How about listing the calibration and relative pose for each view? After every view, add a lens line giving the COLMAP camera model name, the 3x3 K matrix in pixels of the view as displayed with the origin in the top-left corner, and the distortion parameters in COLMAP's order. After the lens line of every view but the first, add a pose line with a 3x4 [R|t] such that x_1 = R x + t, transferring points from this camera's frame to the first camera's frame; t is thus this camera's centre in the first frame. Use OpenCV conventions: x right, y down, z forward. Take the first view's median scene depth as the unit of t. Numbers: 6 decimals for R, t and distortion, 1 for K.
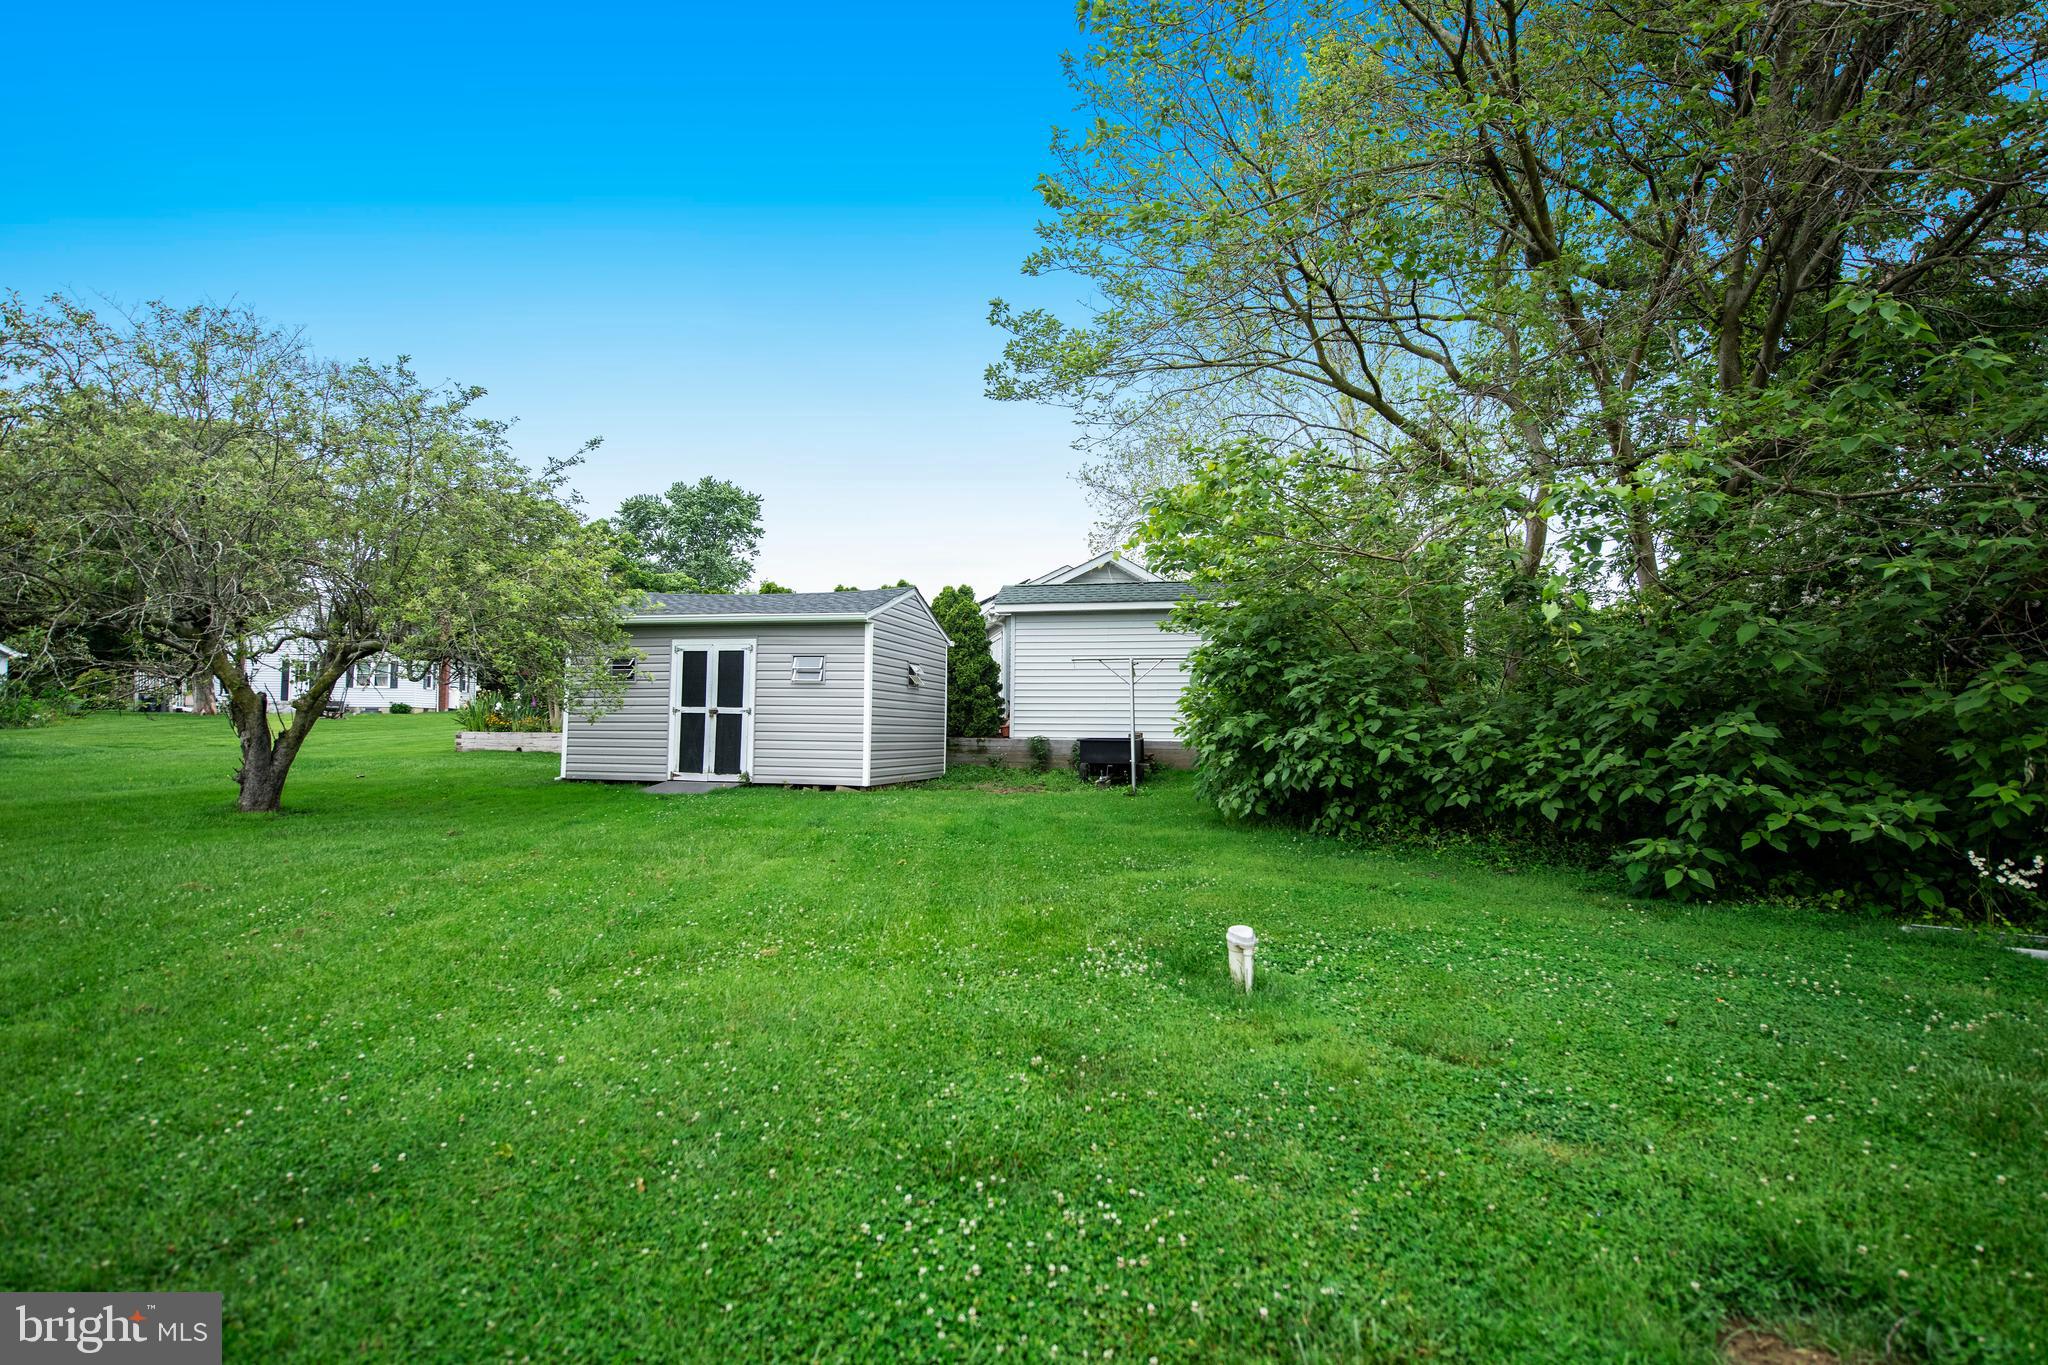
lens RADIAL K [[1077.0, 0, 1020.7], [0, 1077.0, 627.5], [0, 0, 1]] dist [0.003197, 0.000732]
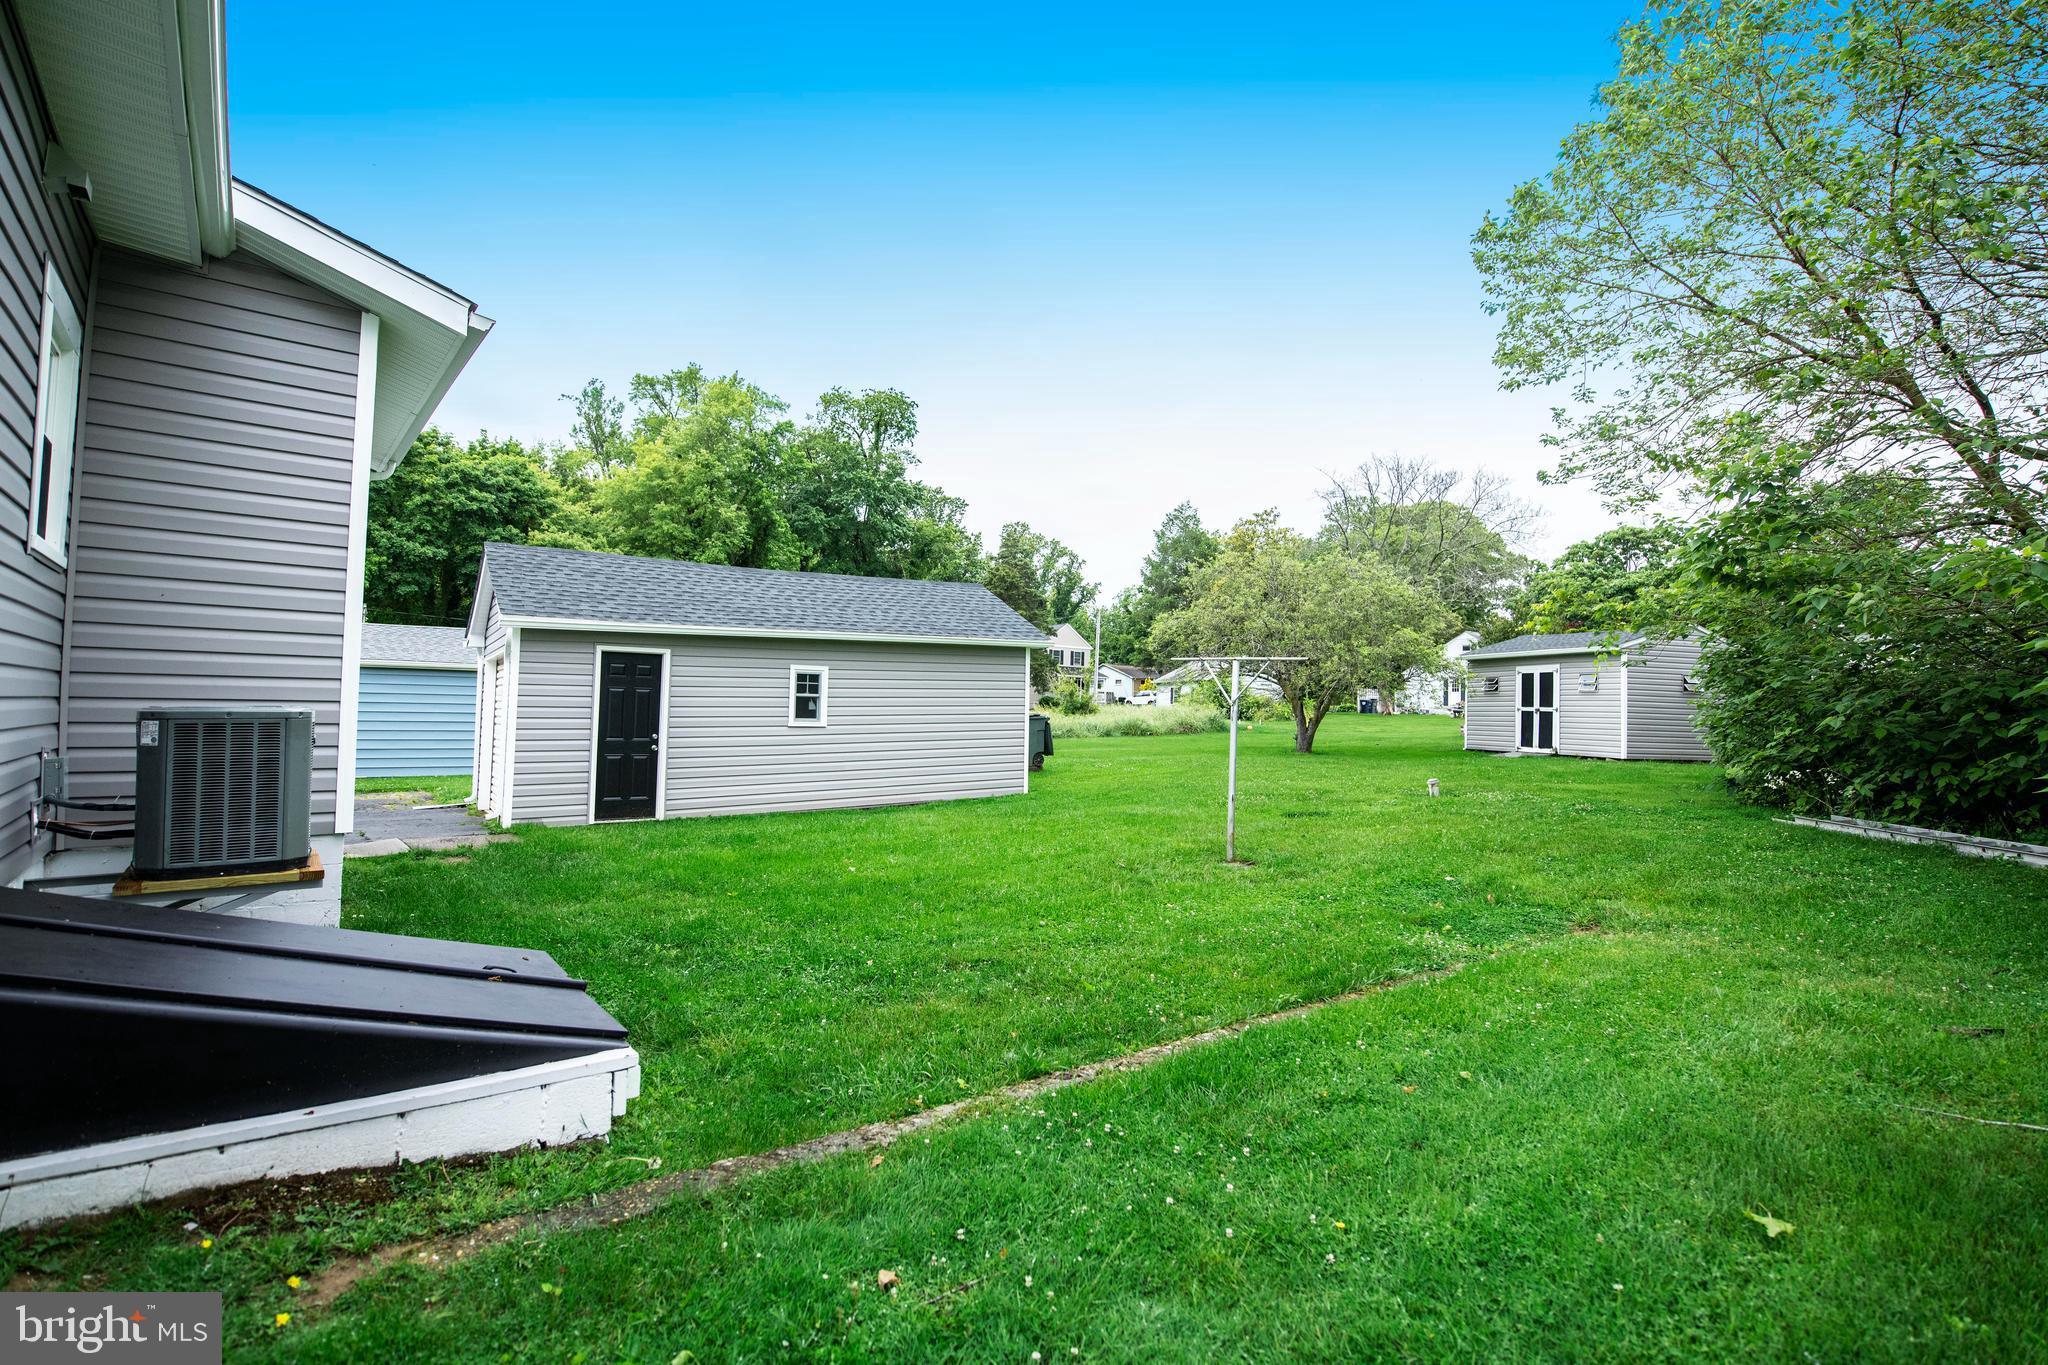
lens RADIAL K [[992.2, 0, 1025.7], [0, 992.2, 678.9], [0, 0, 1]] dist [-0.003448, -0.000240]
pose [[0.480691, -0.027817, -0.876448, 0.654761], [0.063658, 0.997967, 0.003240, -0.022744], [0.874576, -0.057350, 0.481485, -0.394158]]
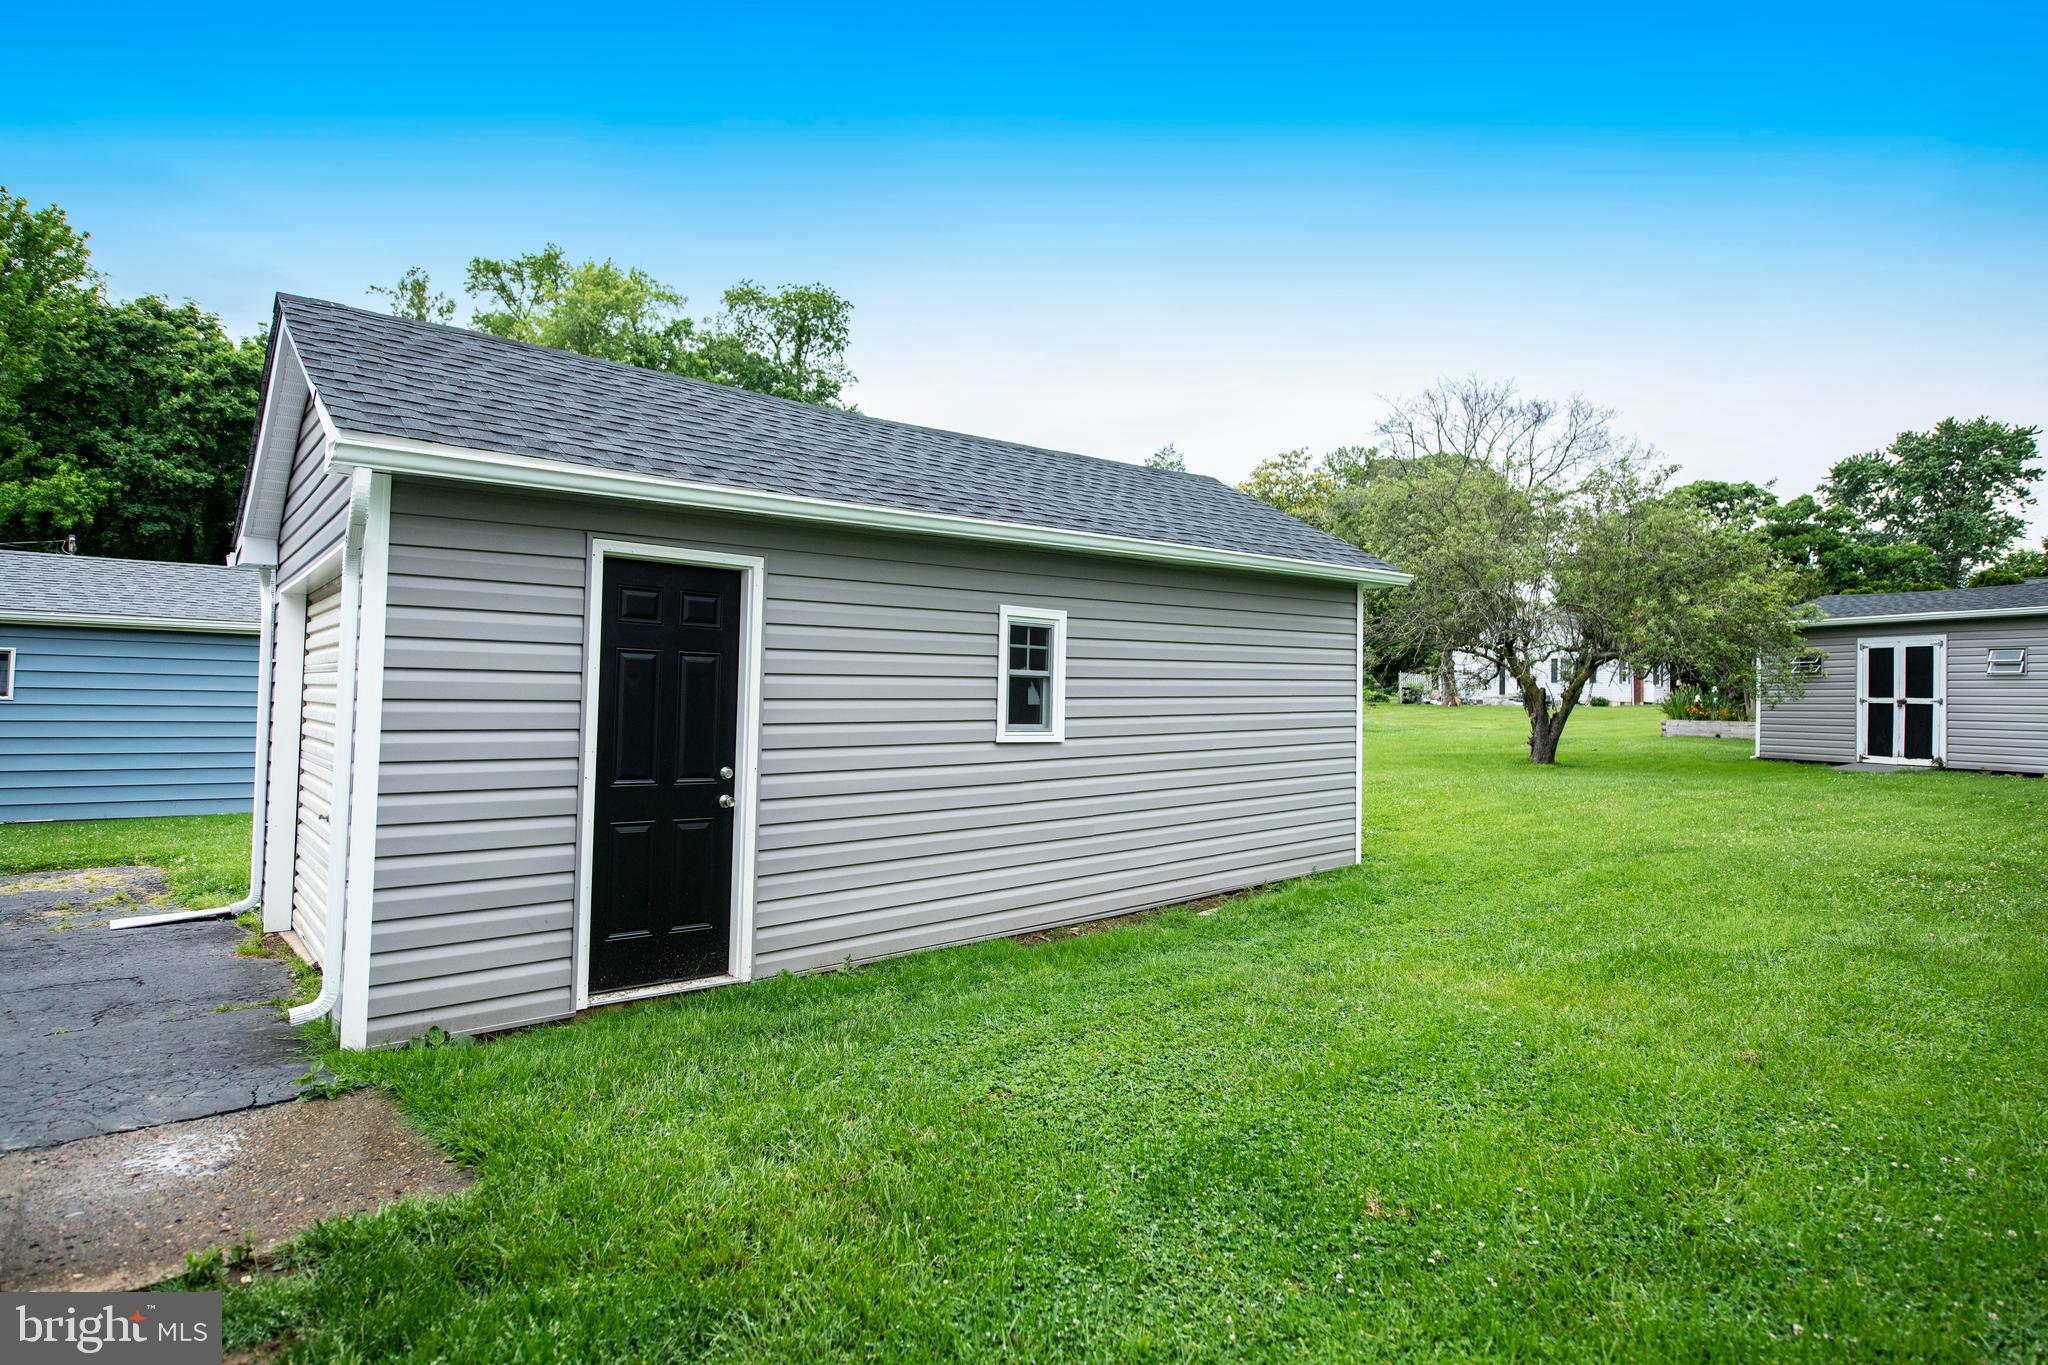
lens RADIAL K [[1138.5, 0, 1023.1], [0, 1138.5, 683.9], [0, 0, 1]] dist [-0.002656, -0.002870]
pose [[0.555294, -0.010262, -0.831591, 0.184074], [0.059395, 0.997860, 0.027348, -0.026191], [0.829530, -0.064578, 0.554715, -0.396859]]
